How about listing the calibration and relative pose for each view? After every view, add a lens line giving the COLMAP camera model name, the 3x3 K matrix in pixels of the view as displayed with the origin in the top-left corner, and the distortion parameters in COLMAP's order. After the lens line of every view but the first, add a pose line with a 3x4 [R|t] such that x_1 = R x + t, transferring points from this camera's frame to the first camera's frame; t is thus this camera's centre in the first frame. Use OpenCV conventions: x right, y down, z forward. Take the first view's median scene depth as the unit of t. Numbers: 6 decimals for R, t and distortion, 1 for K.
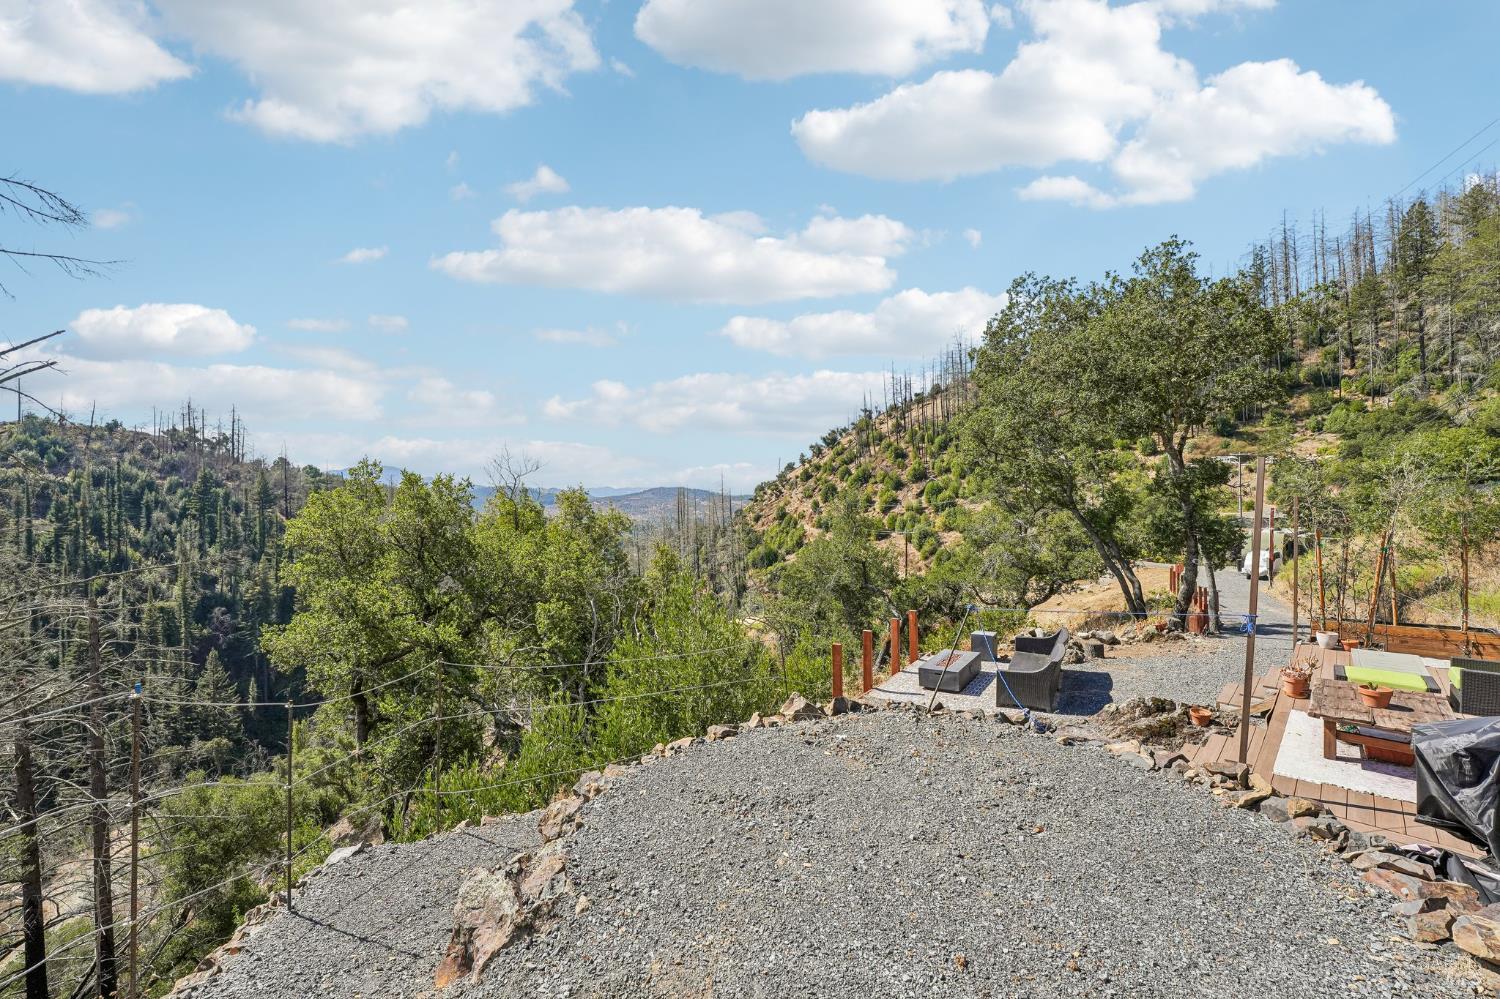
lens RADIAL K [[601.9, 0, 742.0], [0, 601.9, 502.7], [0, 0, 1]] dist [-0.035276, 0.005245]
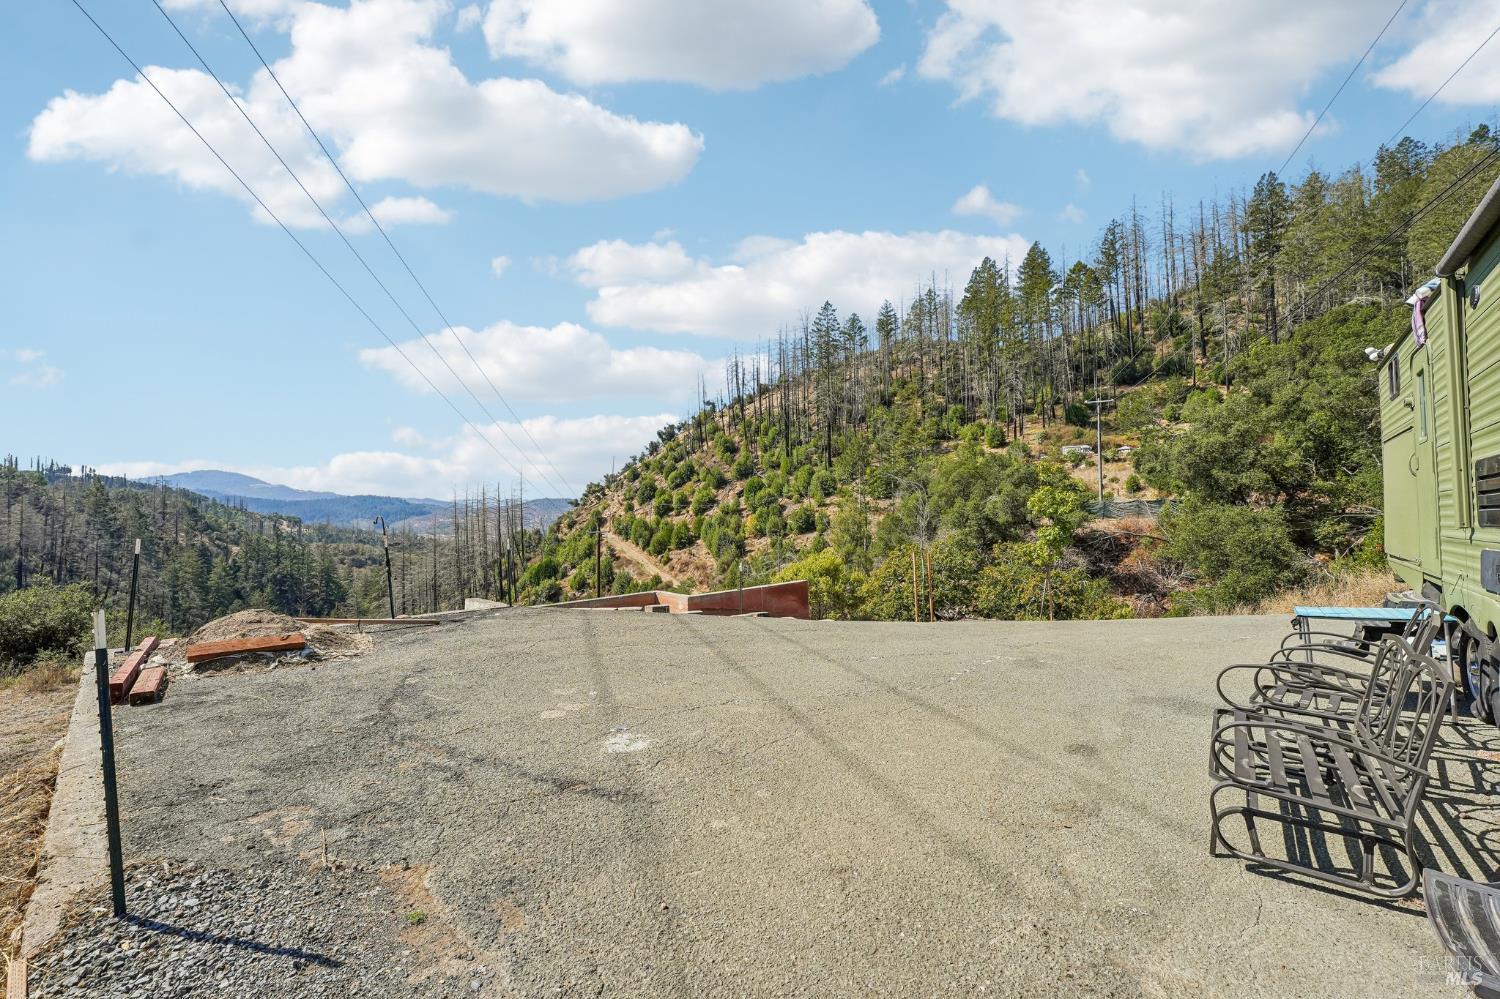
lens RADIAL K [[602.2, 0, 742.2], [0, 602.2, 502.1], [0, 0, 1]] dist [-0.026898, 0.000693]
pose [[0.984913, 0.007410, 0.172893, 0.151758], [-0.003562, 0.999739, -0.022557, 0.016211], [-0.173015, 0.021601, 0.984682, 0.185420]]
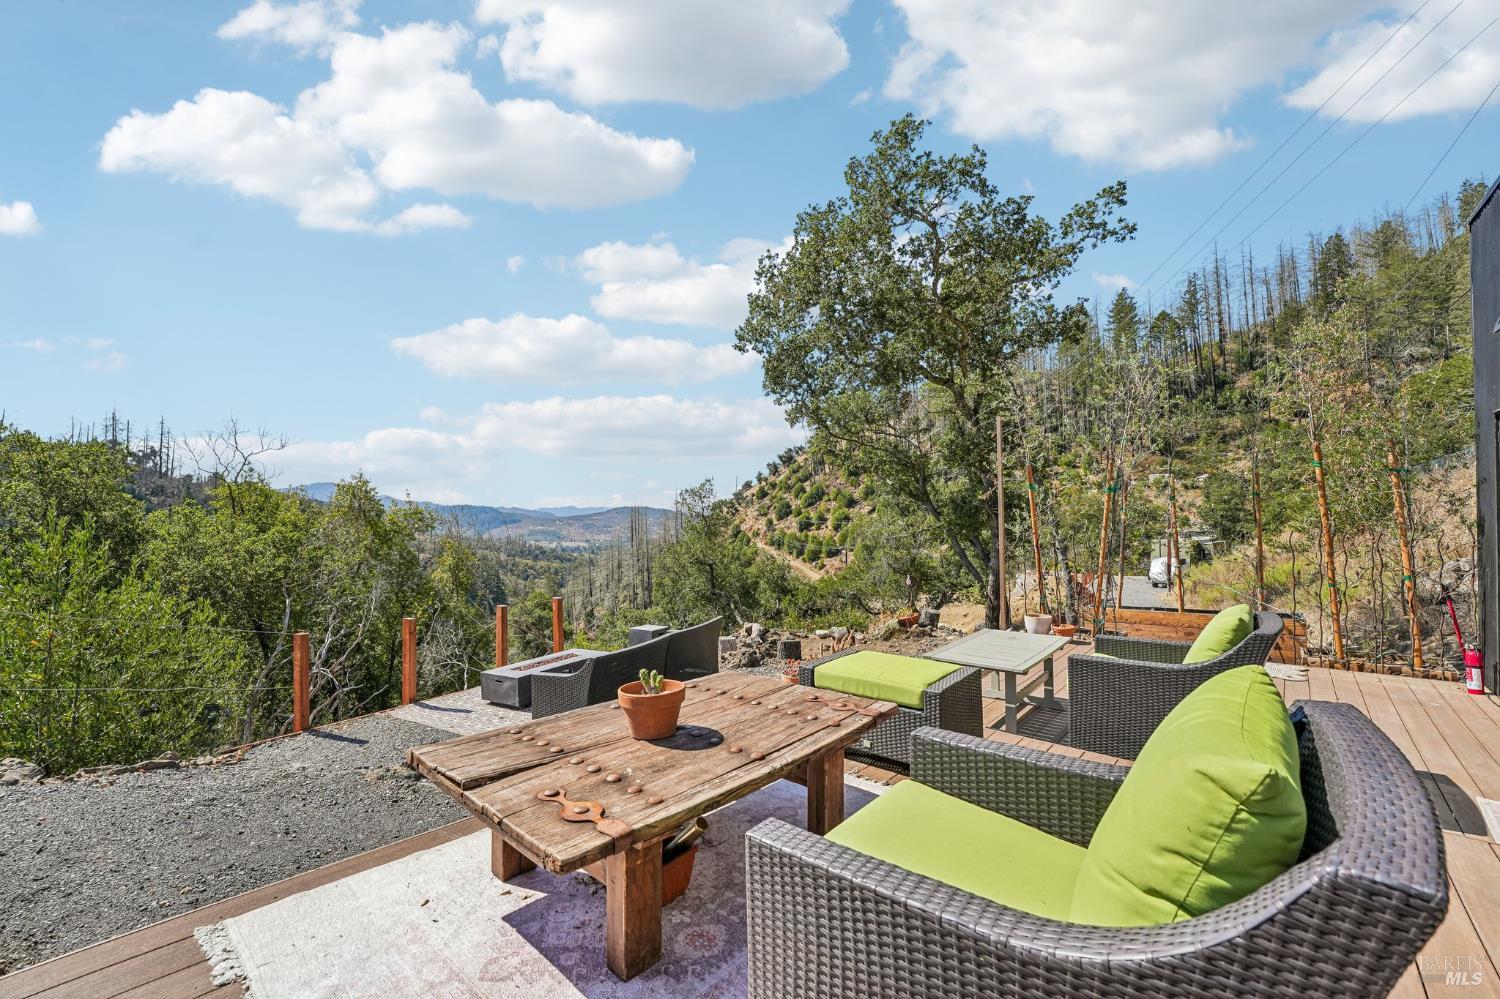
lens RADIAL K [[601.9, 0, 742.0], [0, 601.9, 502.7], [0, 0, 1]] dist [-0.035276, 0.005245]
pose [[0.998370, 0.002912, 0.057006, 0.023147], [-0.001029, 0.999454, -0.033026, 0.004311], [-0.057071, 0.032913, 0.997827, 0.012145]]
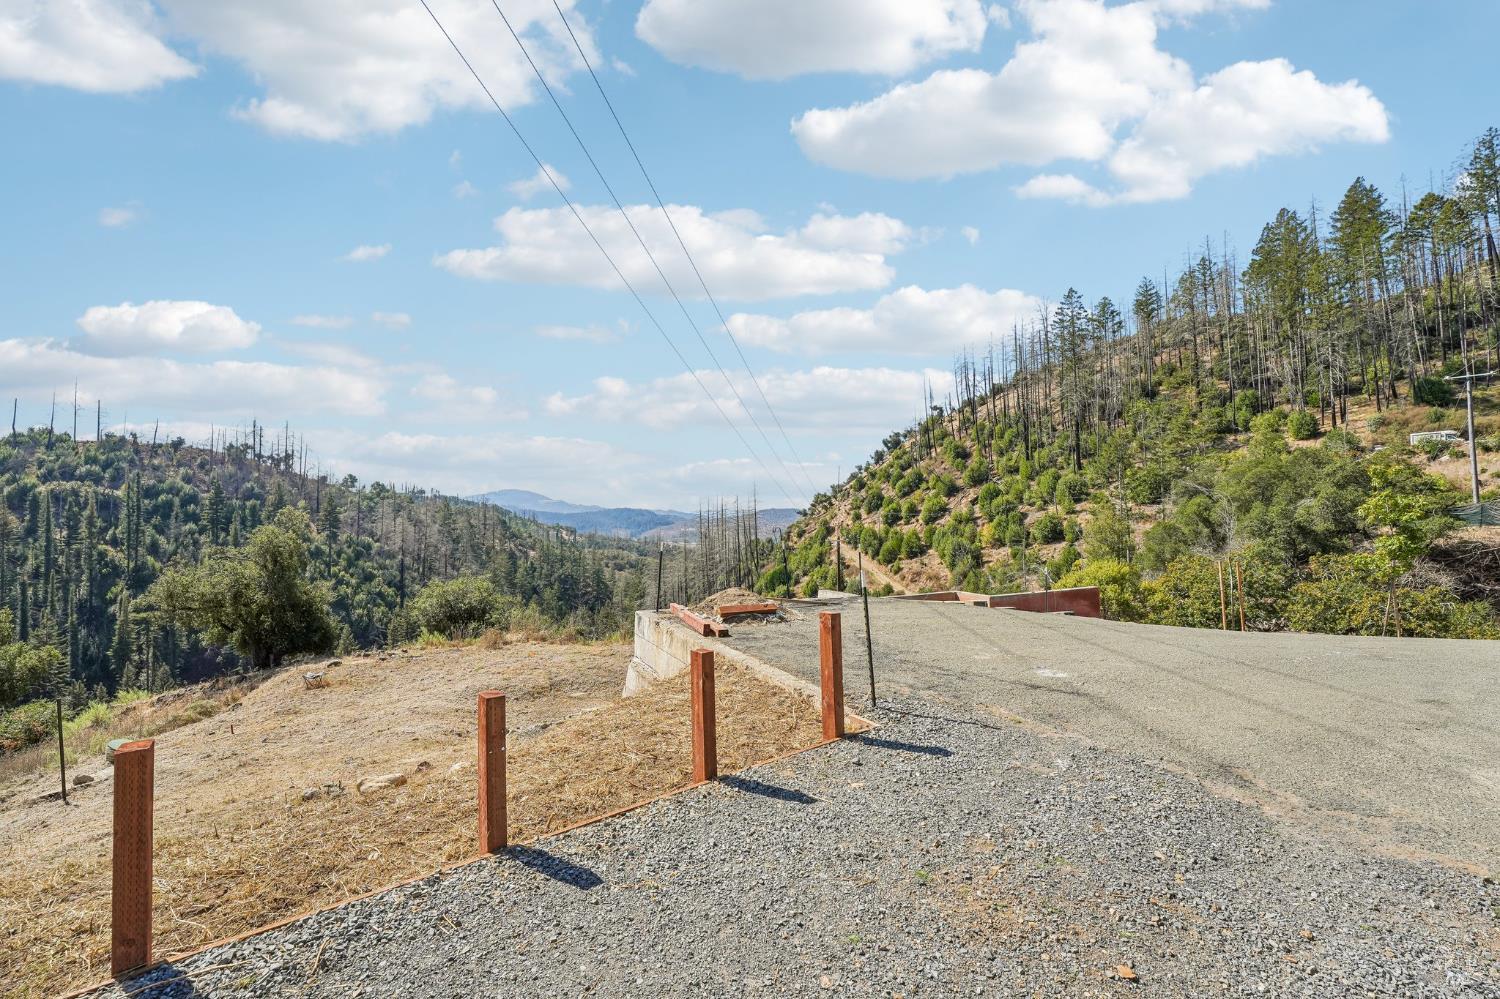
lens RADIAL K [[601.9, 0, 742.0], [0, 601.9, 502.7], [0, 0, 1]] dist [-0.035276, 0.005245]
pose [[0.981502, -0.006904, -0.191326, 0.144256], [-0.000002, 0.999349, -0.036073, 0.016151], [0.191451, 0.035406, 0.980863, 0.175793]]
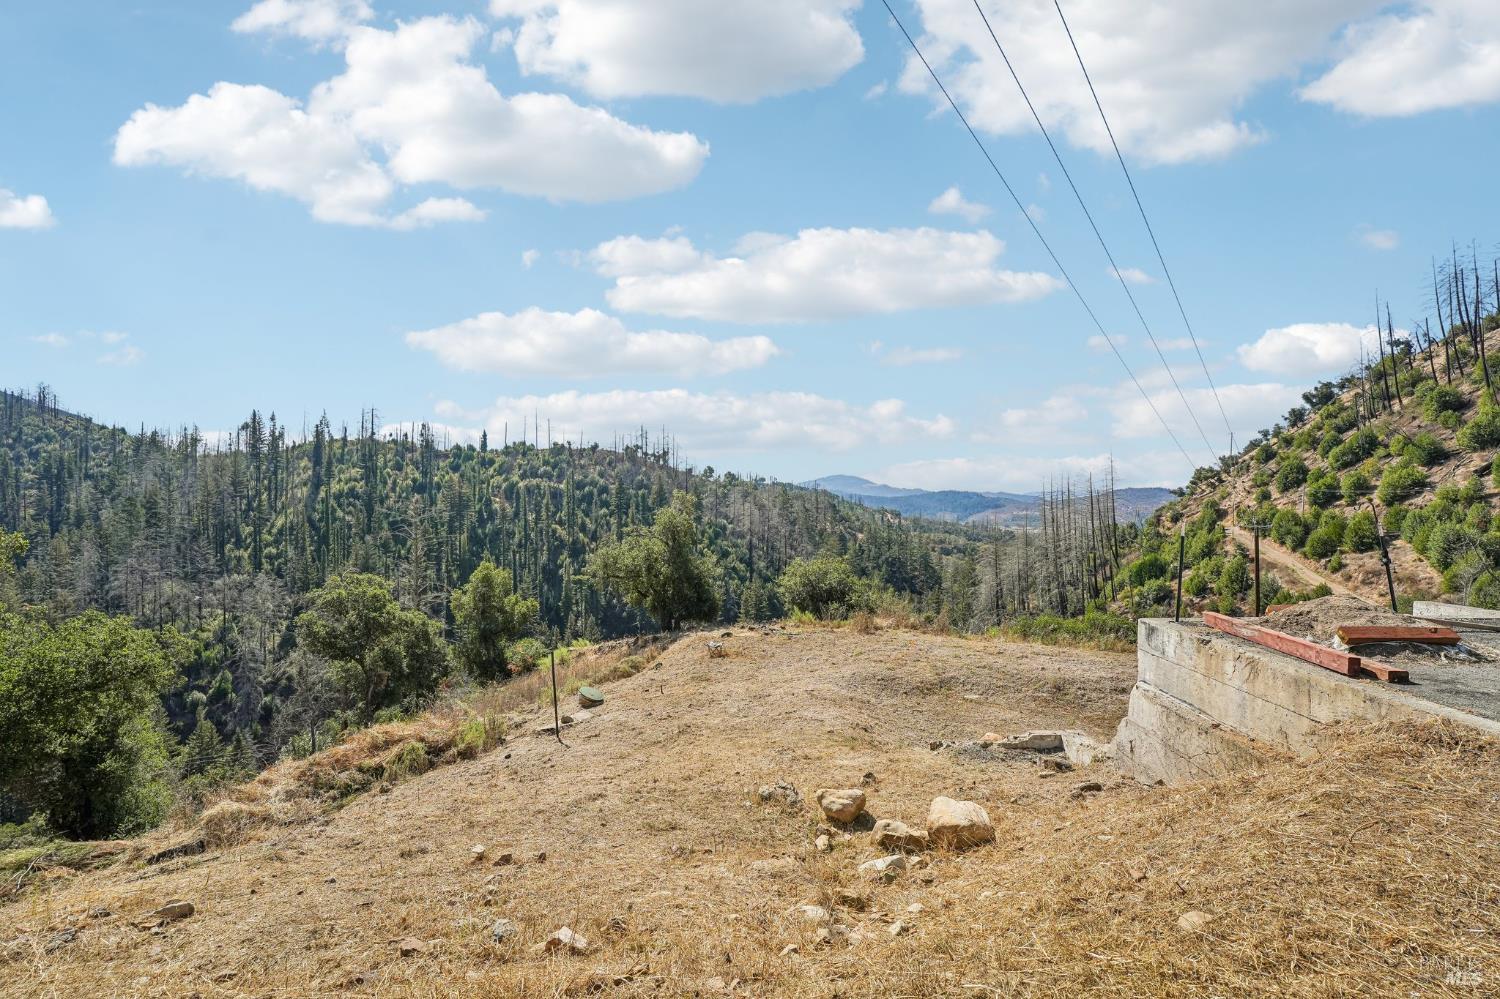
lens RADIAL K [[600.9, 0, 742.0], [0, 600.9, 505.0], [0, 0, 1]] dist [-0.037145, 0.005208]
pose [[0.752029, -0.006808, -0.659095, 0.132178], [0.003916, 0.999975, -0.005861, 0.016622], [0.659118, 0.001826, 0.752037, 0.180530]]
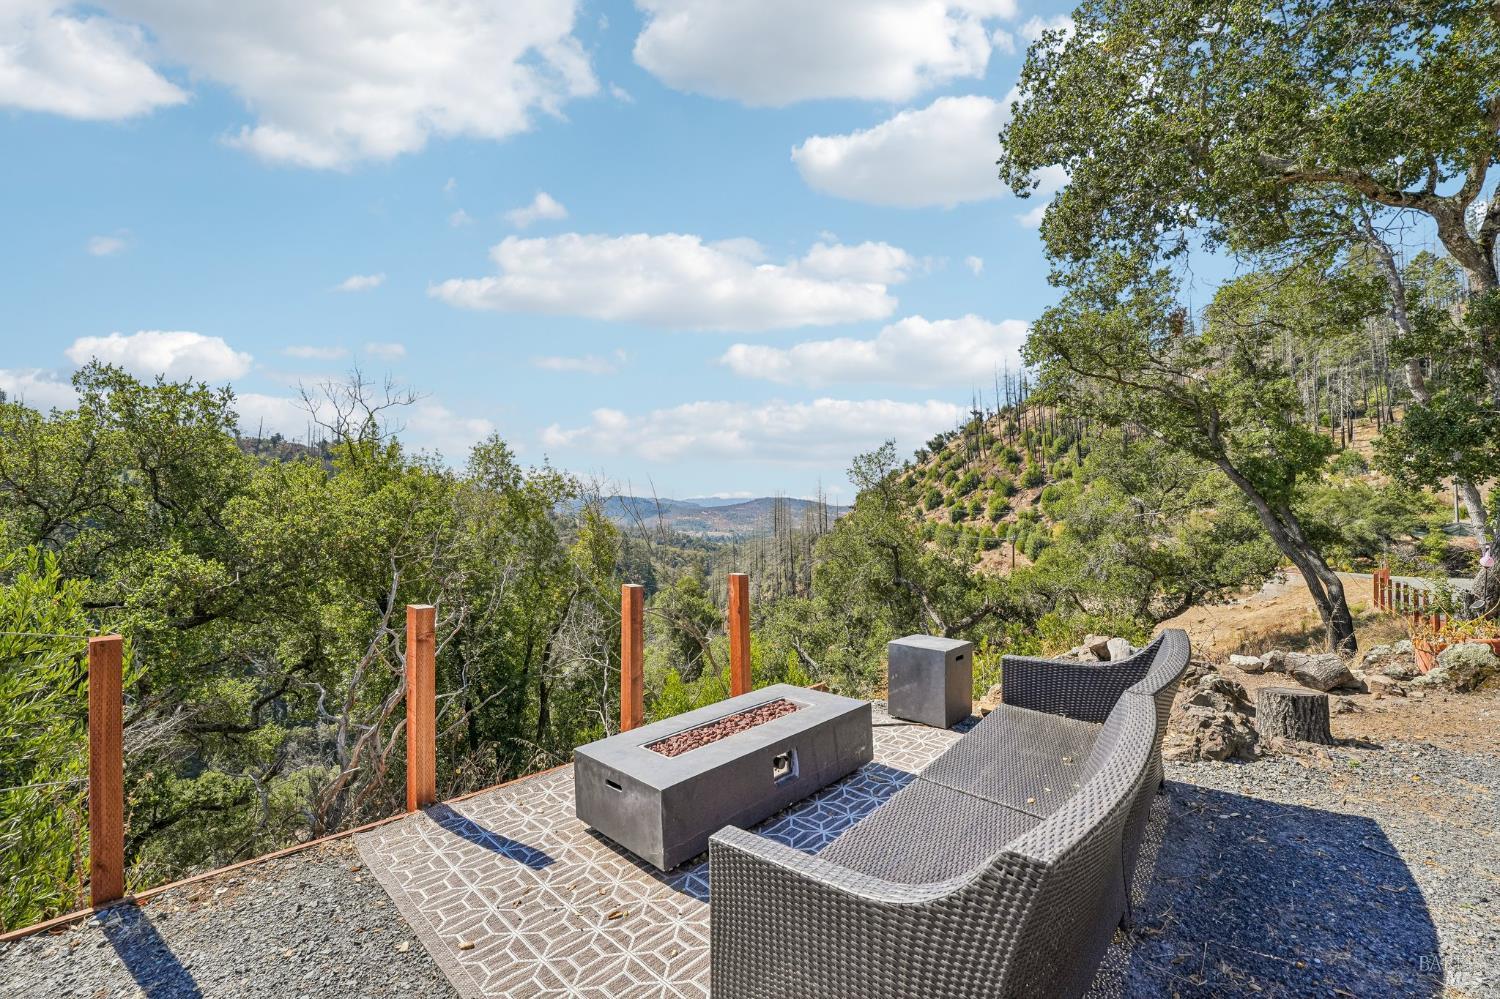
lens RADIAL K [[601.9, 0, 742.0], [0, 601.9, 502.7], [0, 0, 1]] dist [-0.035276, 0.005245]
pose [[0.984402, 0.003319, -0.175903, 0.017437], [-0.006447, 0.999831, -0.017212, 0.006996], [0.175816, 0.018077, 0.984257, 0.030953]]
